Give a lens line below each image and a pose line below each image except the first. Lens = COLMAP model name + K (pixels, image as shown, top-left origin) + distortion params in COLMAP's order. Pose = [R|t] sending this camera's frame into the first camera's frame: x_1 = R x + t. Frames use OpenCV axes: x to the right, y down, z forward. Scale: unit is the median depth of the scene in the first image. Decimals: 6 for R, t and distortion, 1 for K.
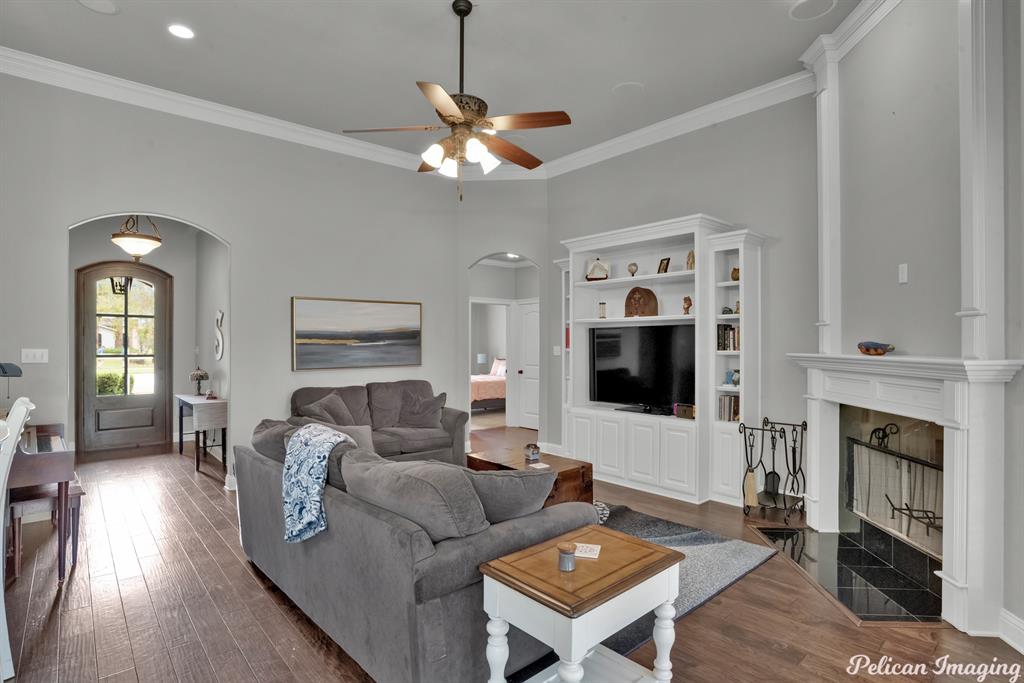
lens RADIAL K [[517.0, 0, 512.0], [0, 517.0, 341.5], [0, 0, 1]] dist [-0.053195, 0.022757]
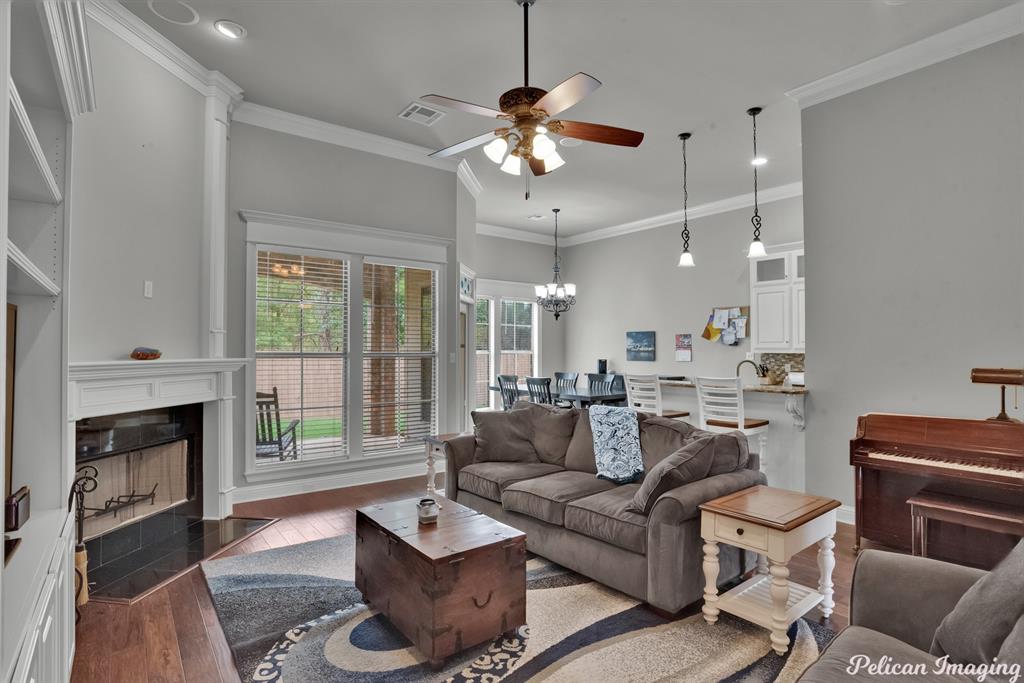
lens RADIAL K [[517.0, 0, 512.0], [0, 517.0, 341.5], [0, 0, 1]] dist [-0.053195, 0.022757]
pose [[-0.997804, 0.000794, 0.066233, -0.100655], [-0.000573, 0.999787, -0.020617, 0.007091], [-0.066235, -0.020610, -0.997591, 1.450992]]
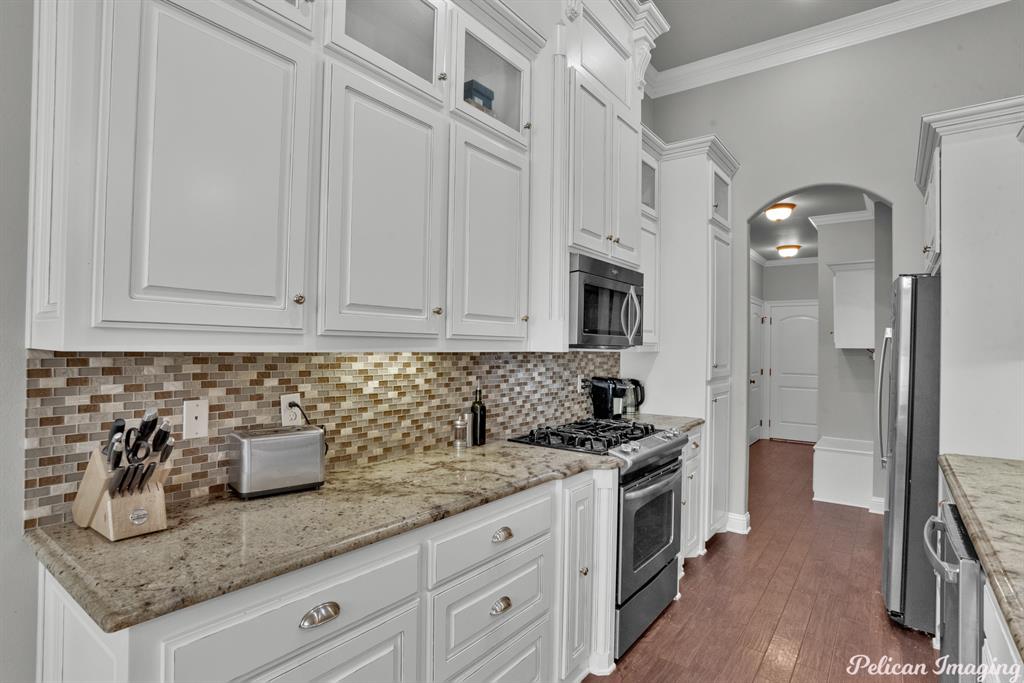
lens RADIAL K [[517.0, 0, 512.0], [0, 517.0, 341.5], [0, 0, 1]] dist [-0.053195, 0.022757]
pose [[0.209184, -0.008980, -0.977835, -0.463812], [-0.007885, 0.999910, -0.010870, 0.005185], [0.977845, 0.009984, 0.209094, -0.023114]]
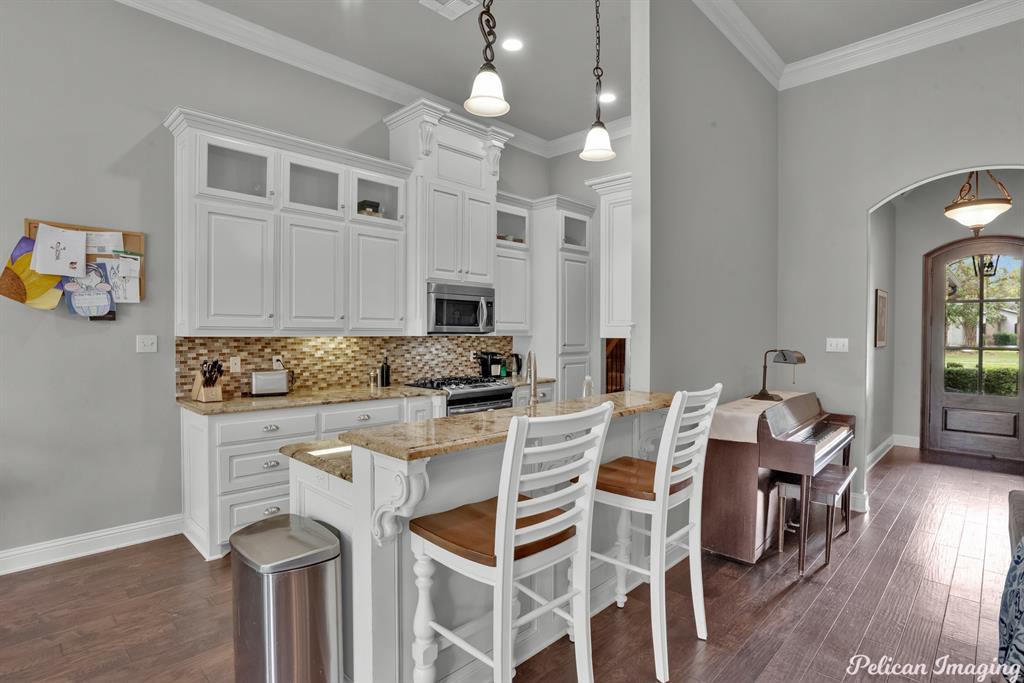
lens RADIAL K [[517.0, 0, 512.0], [0, 517.0, 341.5], [0, 0, 1]] dist [-0.053195, 0.022757]
pose [[0.075938, 0.016364, -0.996978, 0.023092], [0.000447, 0.999865, 0.016446, 0.003916], [0.997112, -0.001695, 0.075921, 0.228537]]
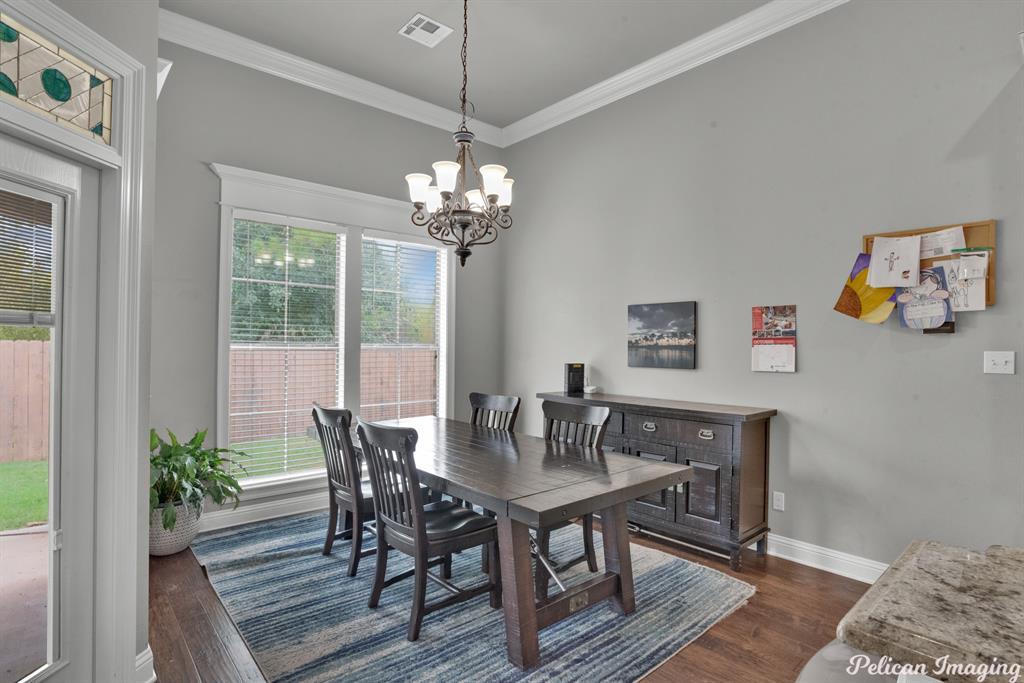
lens RADIAL K [[517.0, 0, 512.0], [0, 517.0, 341.5], [0, 0, 1]] dist [-0.053195, 0.022757]
pose [[-0.999957, -0.008810, 0.003049, -0.209811], [-0.008846, 0.999888, -0.012069, 0.007439], [-0.002942, -0.012096, -0.999923, 0.318303]]
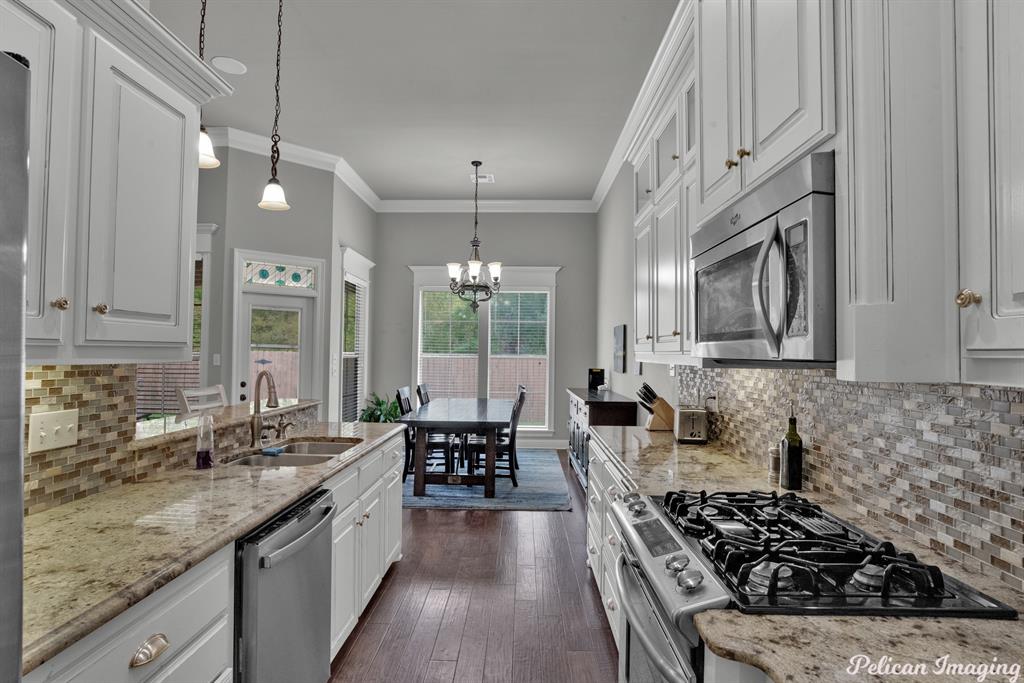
lens RADIAL K [[517.0, 0, 512.0], [0, 517.0, 341.5], [0, 0, 1]] dist [-0.053195, 0.022757]
pose [[-0.739033, 0.006253, 0.673640, -1.118596], [-0.014405, 0.999582, -0.025082, 0.001066], [-0.673515, -0.028240, -0.738634, 0.525242]]
